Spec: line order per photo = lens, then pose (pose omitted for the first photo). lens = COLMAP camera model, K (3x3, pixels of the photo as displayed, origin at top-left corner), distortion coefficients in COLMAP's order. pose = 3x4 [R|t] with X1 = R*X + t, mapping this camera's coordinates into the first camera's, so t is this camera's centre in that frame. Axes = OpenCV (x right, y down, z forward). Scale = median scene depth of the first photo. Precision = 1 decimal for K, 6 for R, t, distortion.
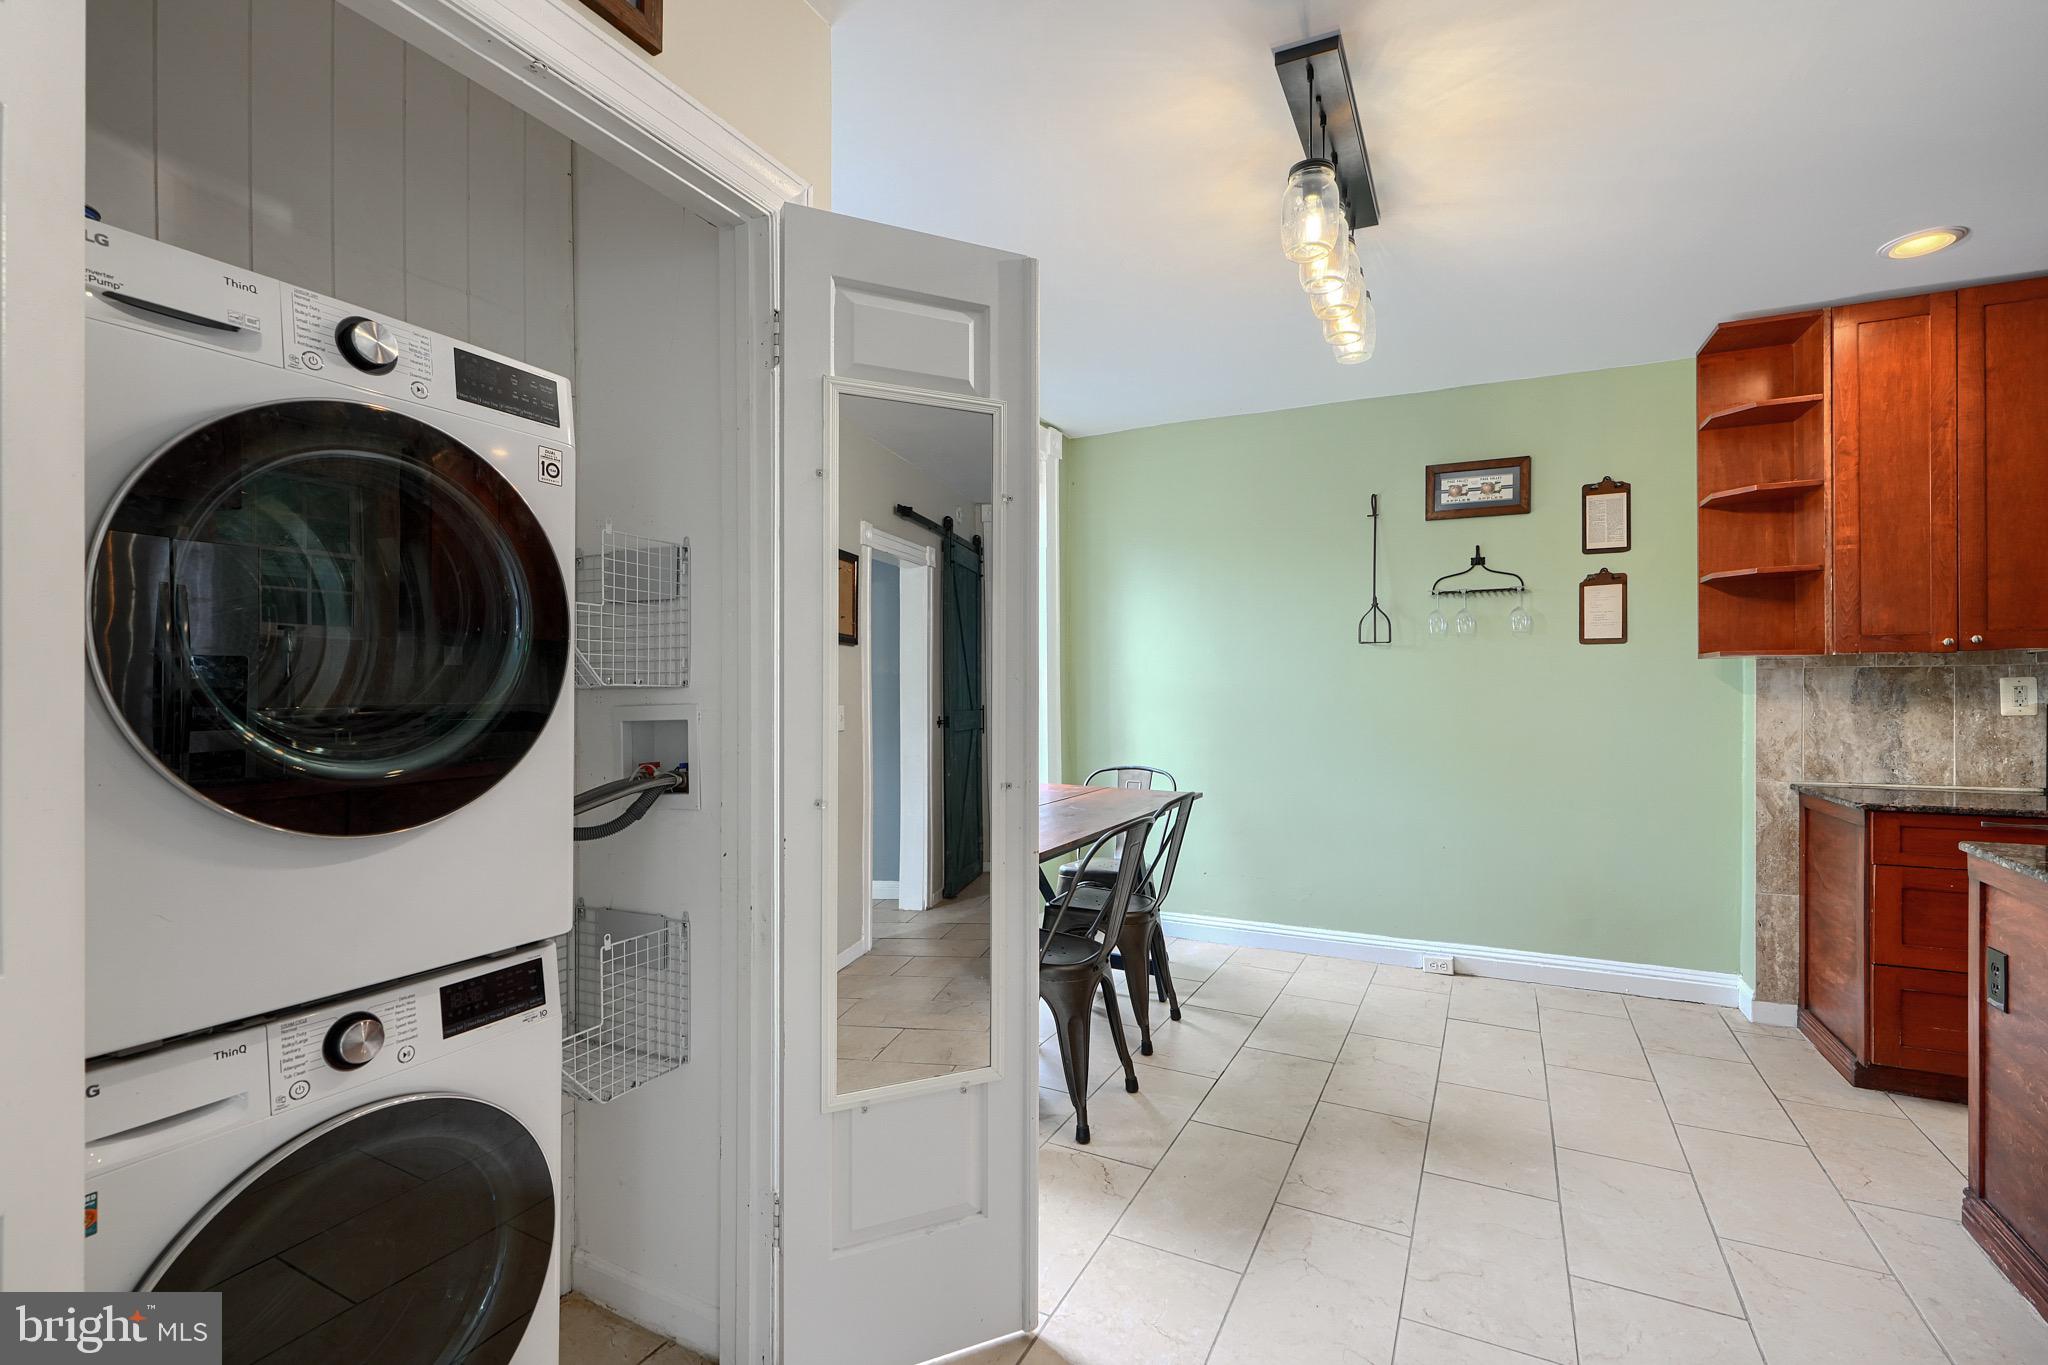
lens RADIAL K [[928.8, 0, 1025.6], [0, 928.8, 692.0], [0, 0, 1]] dist [0.000236, -0.000358]
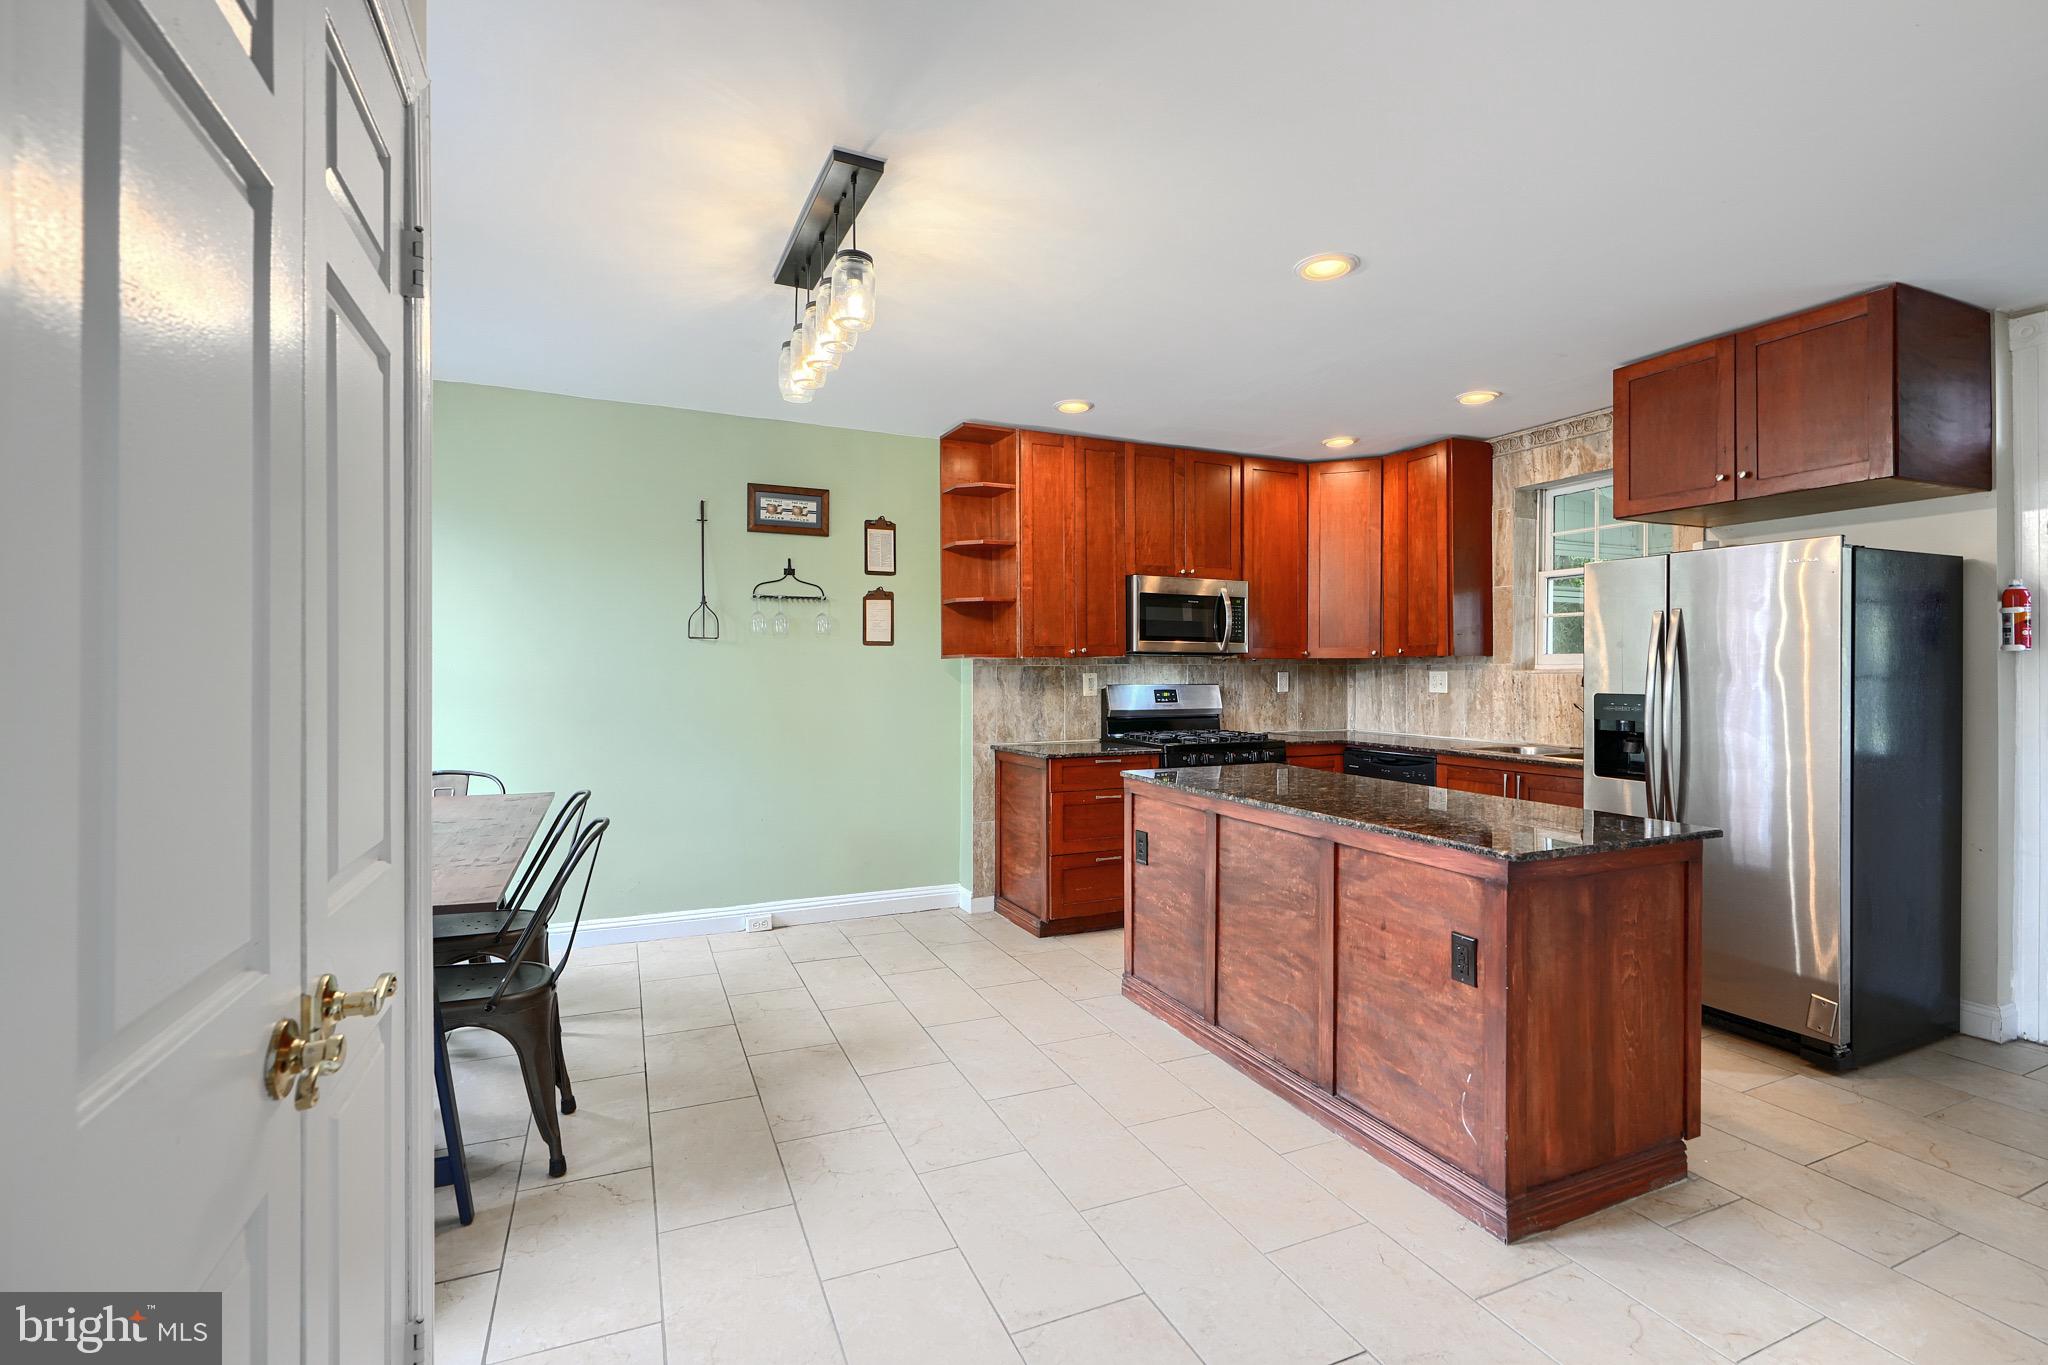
lens RADIAL K [[924.1, 0, 1026.6], [0, 924.1, 675.7], [0, 0, 1]] dist [-0.004289, -0.000116]
pose [[0.627985, -0.001789, 0.778224, -0.278296], [0.003518, 0.999994, -0.000540, -0.009774], [-0.778218, 0.003077, 0.627987, 0.042083]]
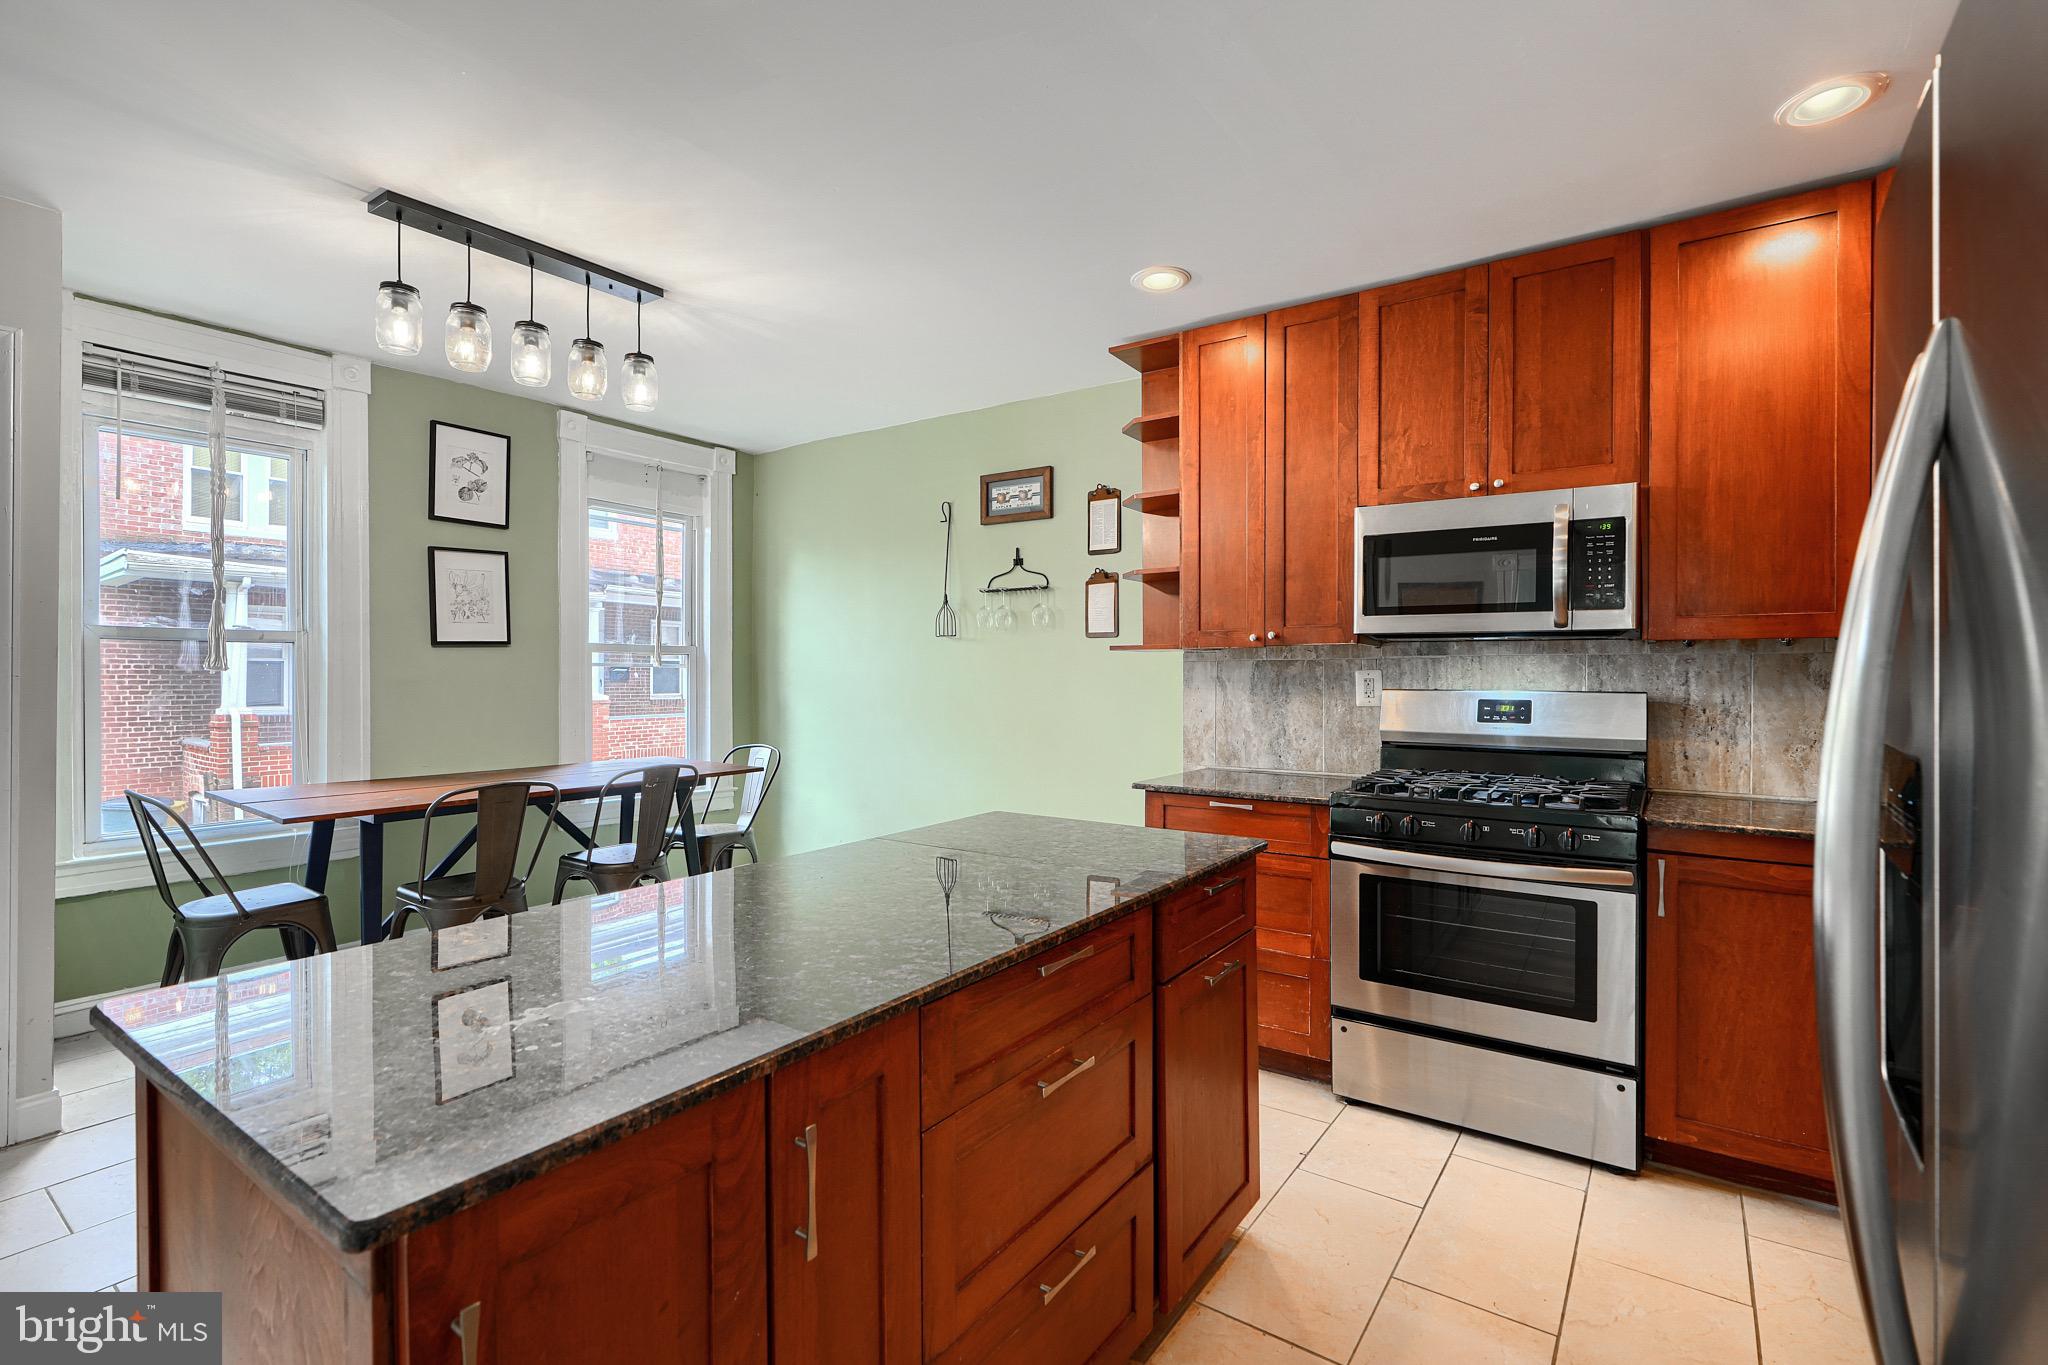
lens RADIAL K [[924.1, 0, 1026.6], [0, 924.1, 675.7], [0, 0, 1]] dist [-0.004289, -0.000116]
pose [[0.989581, 0.003870, -0.143922, 0.783401], [-0.004091, 0.999991, -0.001238, -0.006191], [0.143916, 0.001814, 0.989588, -0.095194]]
